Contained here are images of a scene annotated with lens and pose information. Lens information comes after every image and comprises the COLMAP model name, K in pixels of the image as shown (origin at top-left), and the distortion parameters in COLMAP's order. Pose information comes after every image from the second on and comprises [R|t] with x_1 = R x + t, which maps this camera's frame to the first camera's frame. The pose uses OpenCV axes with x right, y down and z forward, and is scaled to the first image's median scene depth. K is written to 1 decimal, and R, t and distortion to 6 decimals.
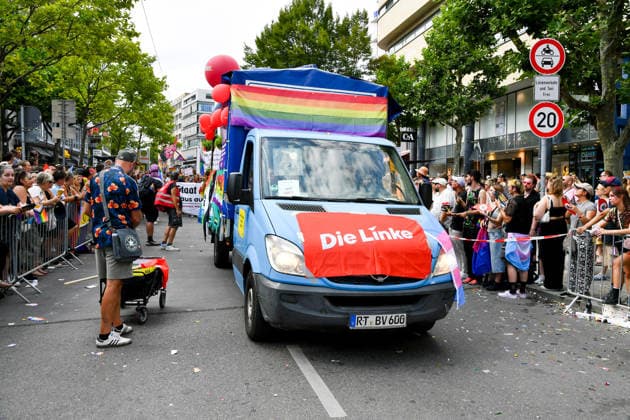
lens RADIAL K [[505.5, 0, 315.0], [0, 505.5, 210.0], [0, 0, 1]] dist [-0.024404, 0.003847]
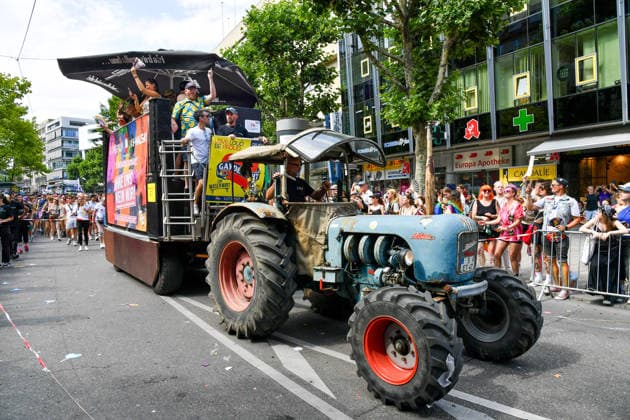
lens RADIAL K [[433.1, 0, 315.0], [0, 433.1, 210.0], [0, 0, 1]] dist [-0.033563, -0.001554]
pose [[0.953901, -0.037852, 0.297725, 0.067384], [0.044025, 0.998932, -0.014053, 0.018858], [-0.296875, 0.026512, 0.954548, -0.330006]]
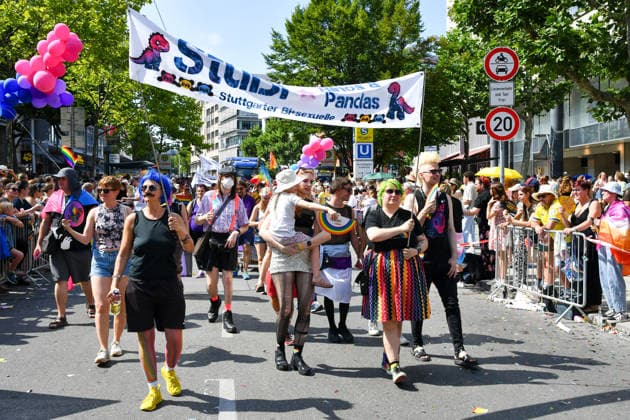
lens RADIAL K [[663.7, 0, 315.0], [0, 663.7, 210.0], [0, 0, 1]] dist [-0.029217, -0.002192]
pose [[0.992549, -0.017432, -0.120594, 0.064314], [0.014828, 0.999638, -0.022454, 0.007076], [0.120942, 0.020499, 0.992448, -0.114372]]
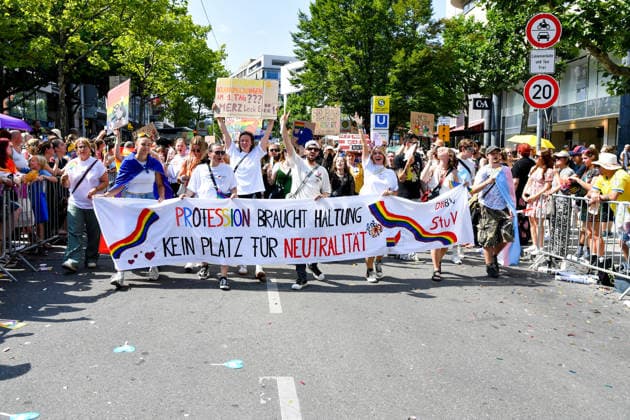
lens RADIAL K [[552.5, 0, 315.0], [0, 552.5, 210.0], [0, 0, 1]] dist [-0.037375, 0.014162]
pose [[0.990203, 0.010177, -0.139260, 0.041678], [-0.003908, 0.998970, 0.045217, 0.004993], [0.139577, -0.044230, 0.989223, -0.058694]]
